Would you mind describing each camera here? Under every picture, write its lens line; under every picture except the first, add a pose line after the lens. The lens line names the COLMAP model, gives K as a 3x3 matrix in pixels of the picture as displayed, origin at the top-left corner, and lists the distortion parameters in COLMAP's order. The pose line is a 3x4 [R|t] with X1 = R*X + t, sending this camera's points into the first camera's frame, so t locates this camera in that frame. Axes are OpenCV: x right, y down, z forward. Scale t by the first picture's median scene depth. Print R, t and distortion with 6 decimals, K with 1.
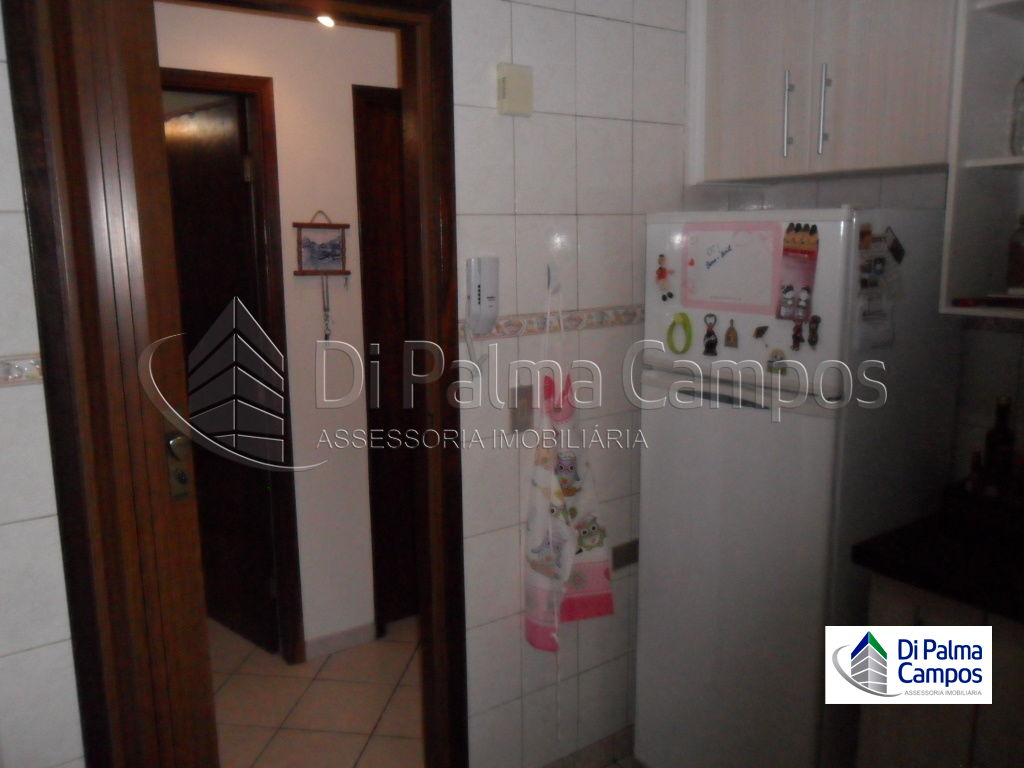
lens RADIAL K [[833.4, 0, 512.0], [0, 833.4, 384.0], [0, 0, 1]] dist [-0.023631, 0.000863]
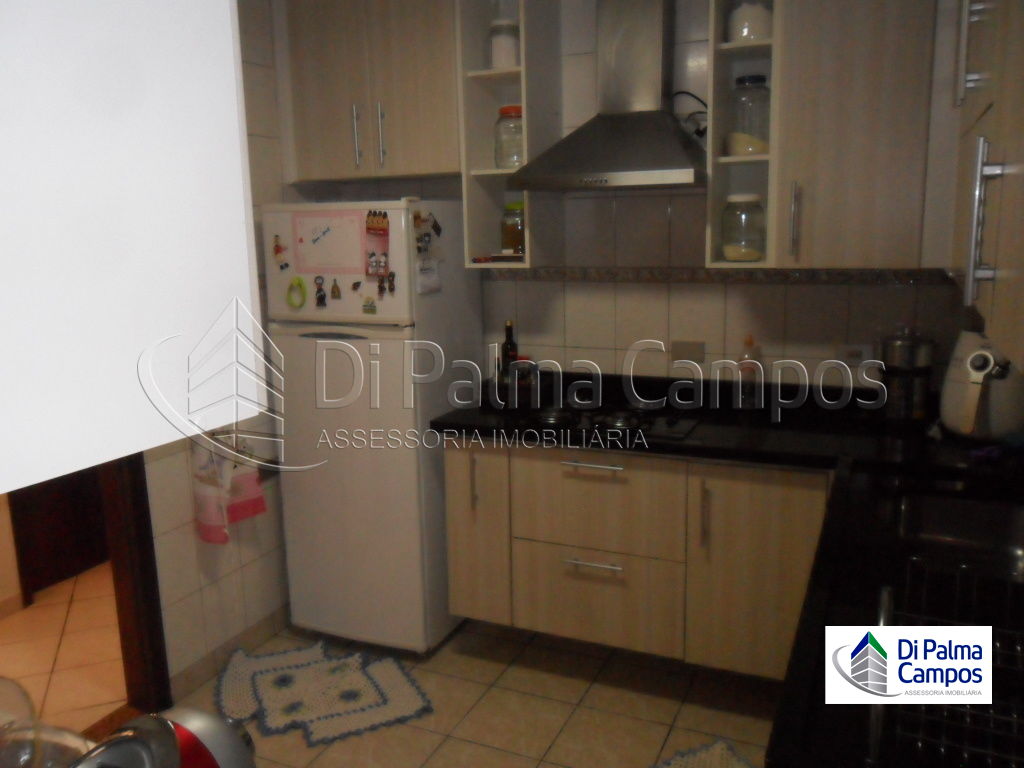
lens RADIAL K [[833.4, 0, 512.0], [0, 833.4, 384.0], [0, 0, 1]] dist [-0.023631, 0.000863]
pose [[0.864518, -0.102347, 0.492071, -0.197432], [0.100160, 0.994492, 0.030876, 0.089595], [-0.492521, 0.022593, 0.870007, -0.392404]]
